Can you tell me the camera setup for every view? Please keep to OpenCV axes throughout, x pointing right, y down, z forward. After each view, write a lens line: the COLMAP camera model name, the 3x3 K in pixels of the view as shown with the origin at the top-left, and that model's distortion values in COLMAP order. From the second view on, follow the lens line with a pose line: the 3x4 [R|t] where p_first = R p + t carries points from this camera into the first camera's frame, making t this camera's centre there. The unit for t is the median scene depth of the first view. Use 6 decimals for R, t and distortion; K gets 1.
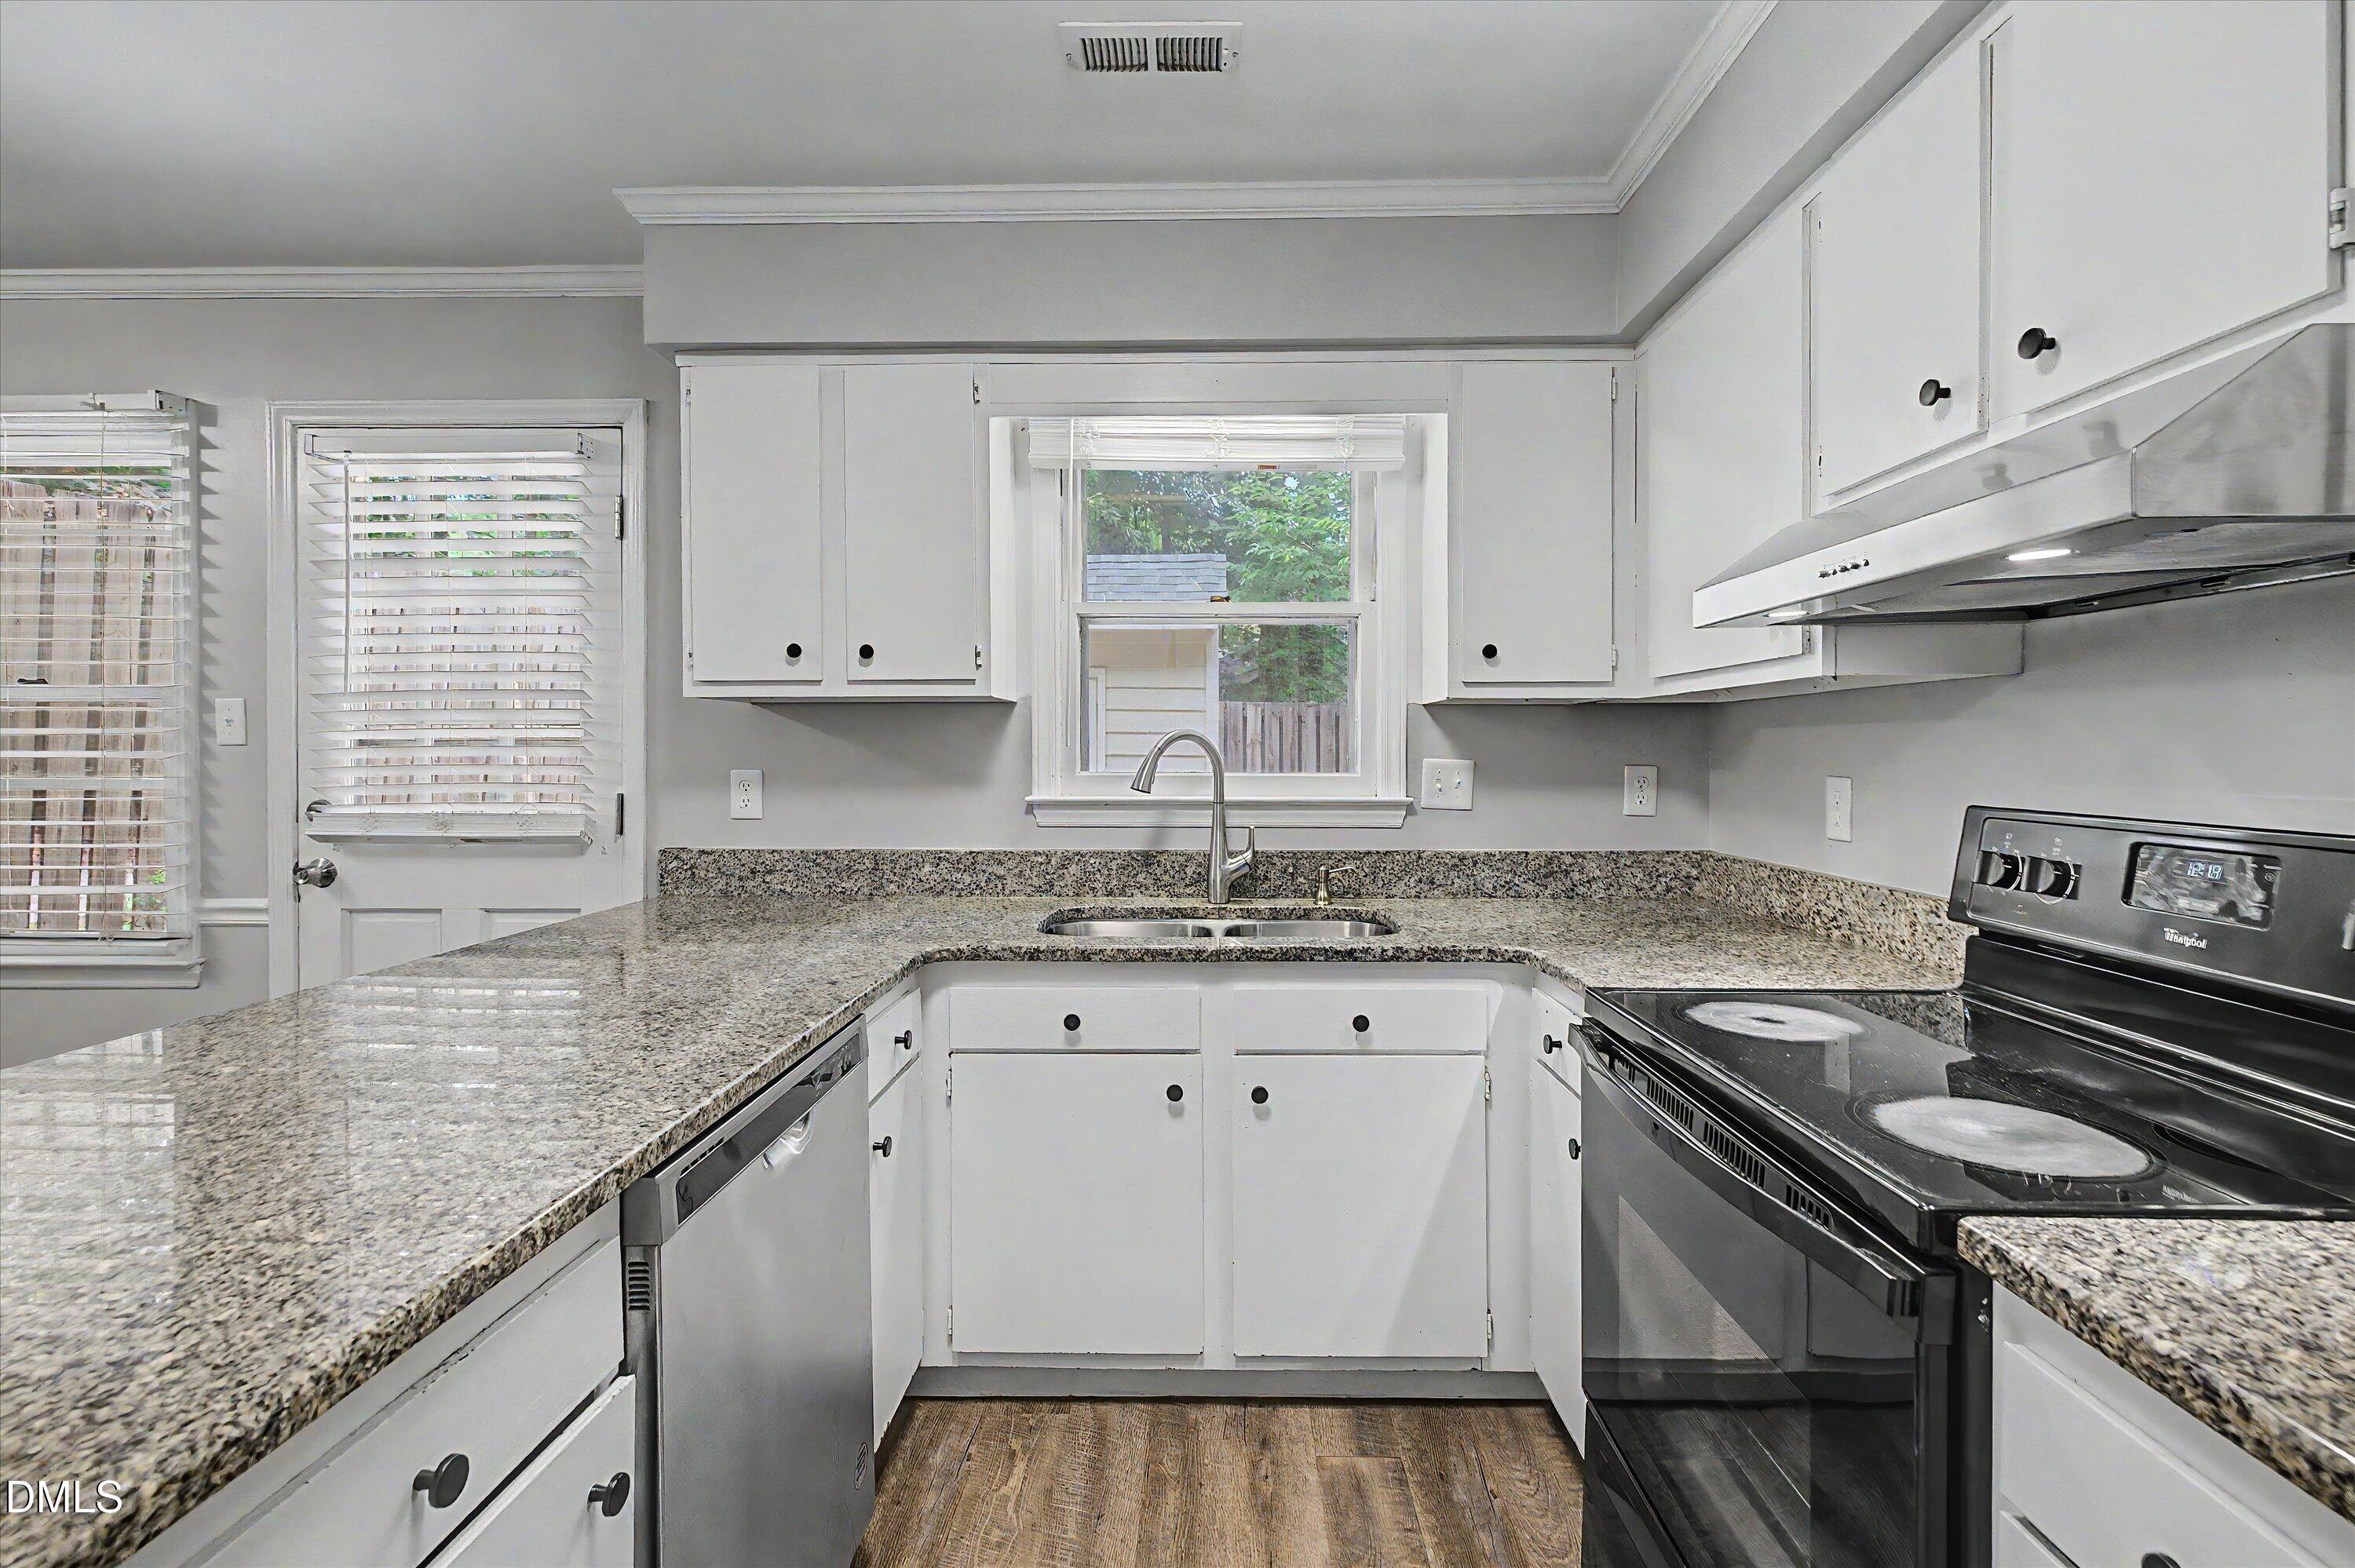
lens RADIAL K [[1039.7, 0, 1201.2], [0, 1039.7, 757.8], [0, 0, 1]] dist [0.005271, 0.000578]
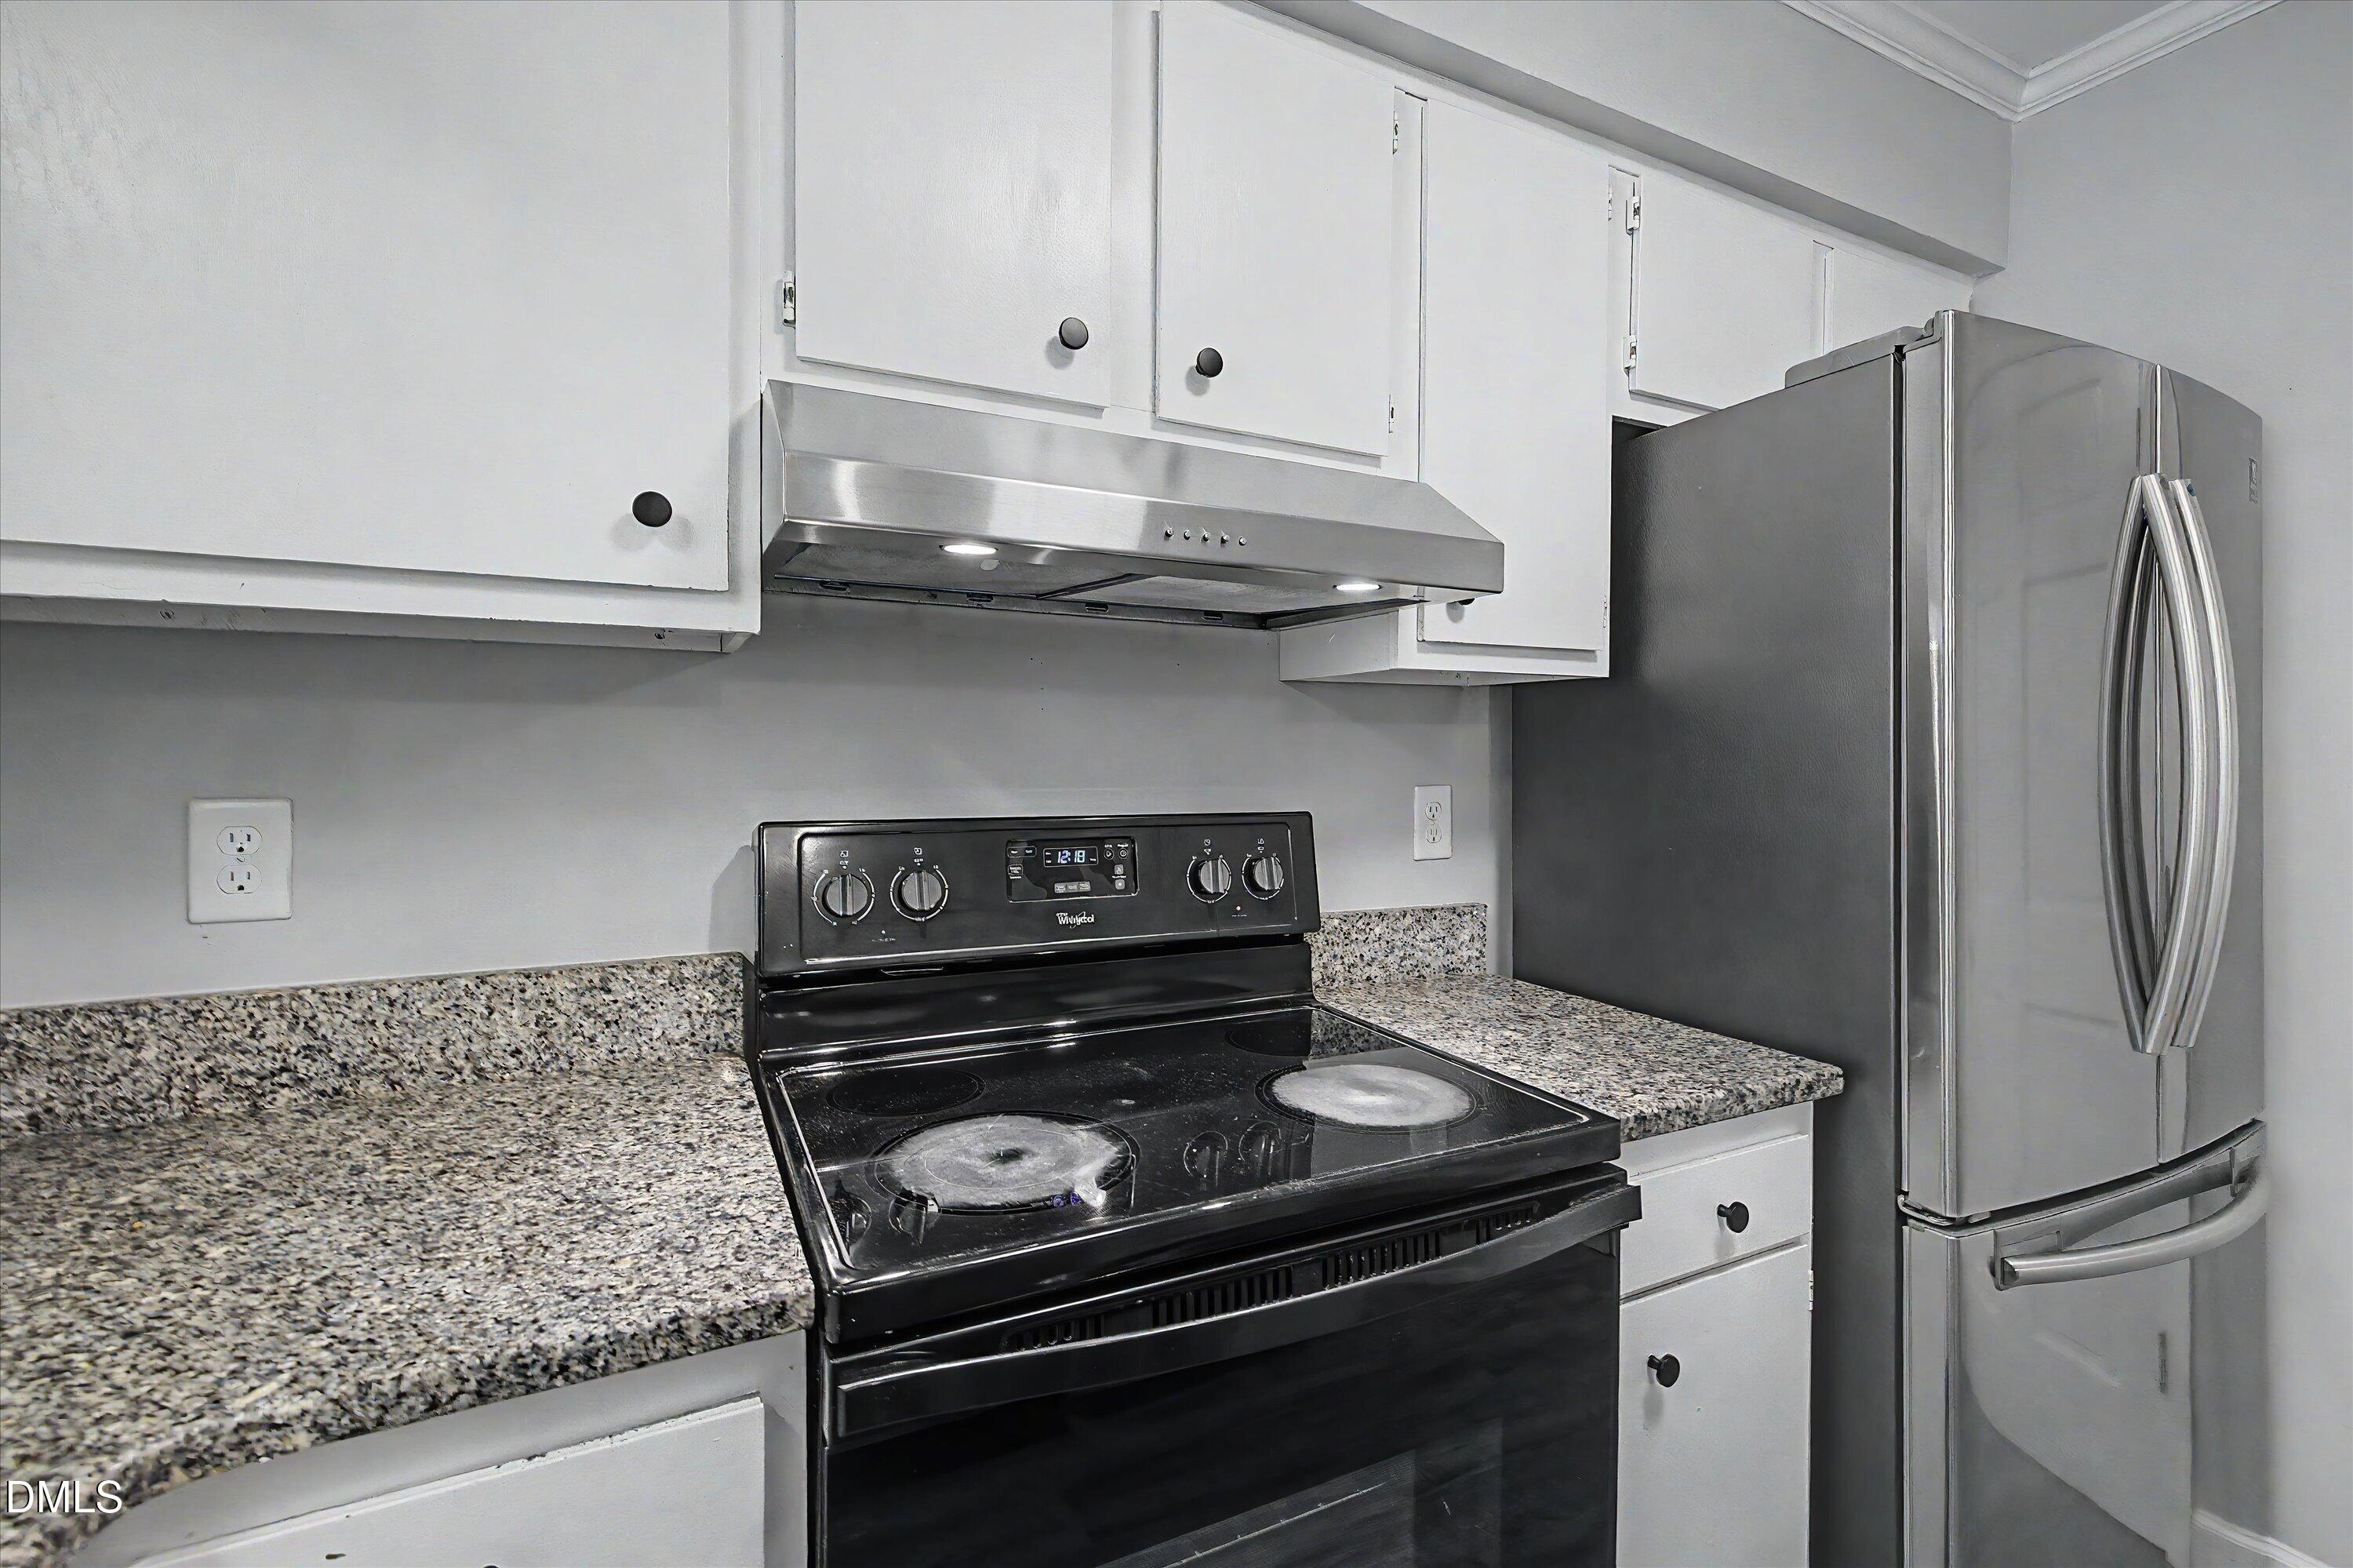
lens RADIAL K [[1039.0, 0, 1200.2], [0, 1039.0, 757.8], [0, 0, 1]] dist [0.005271, 0.000578]
pose [[-0.468817, -0.005107, 0.883281, -0.054573], [0.000388, 0.999982, 0.005988, -0.003752], [-0.883295, 0.003150, -0.468807, 0.658109]]
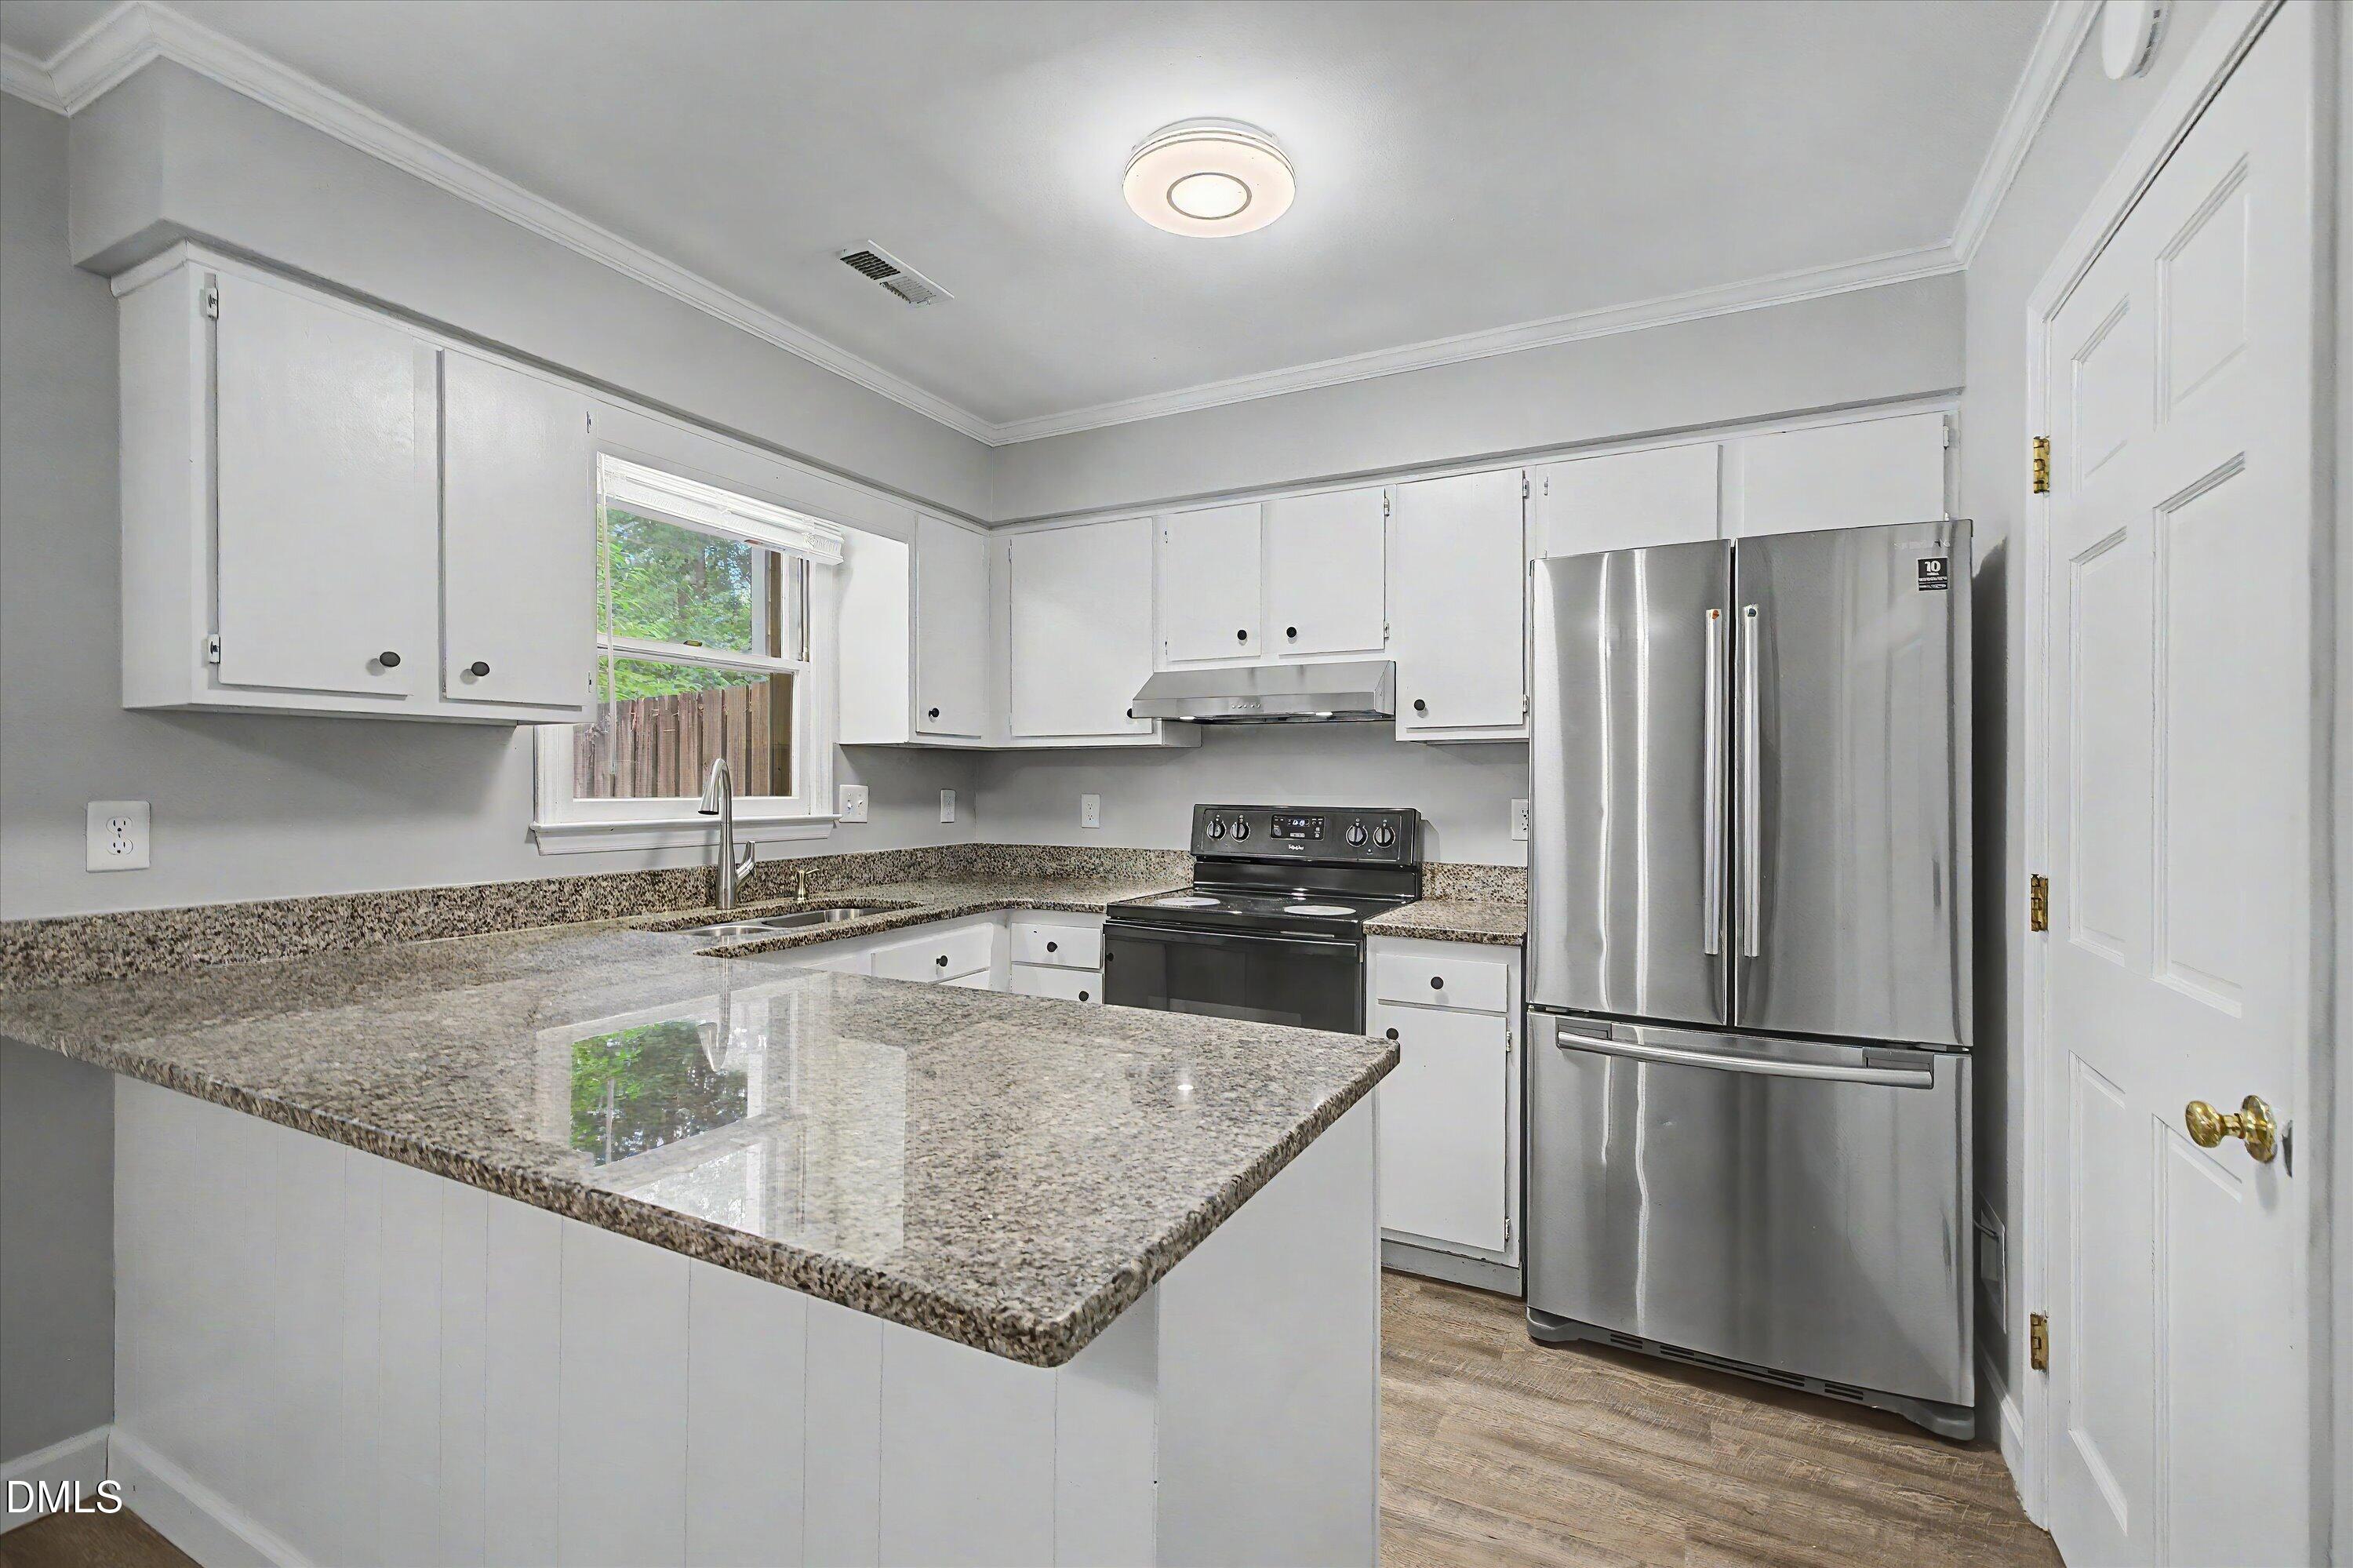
lens RADIAL K [[1008.2, 0, 1187.5], [0, 1008.2, 787.8], [0, 0, 1]] dist [0.003957, -0.000133]
pose [[0.440257, -0.003680, 0.897864, -0.751281], [0.003036, 0.999992, 0.002610, 0.002328], [-0.897867, 0.001577, 0.440264, 0.035439]]
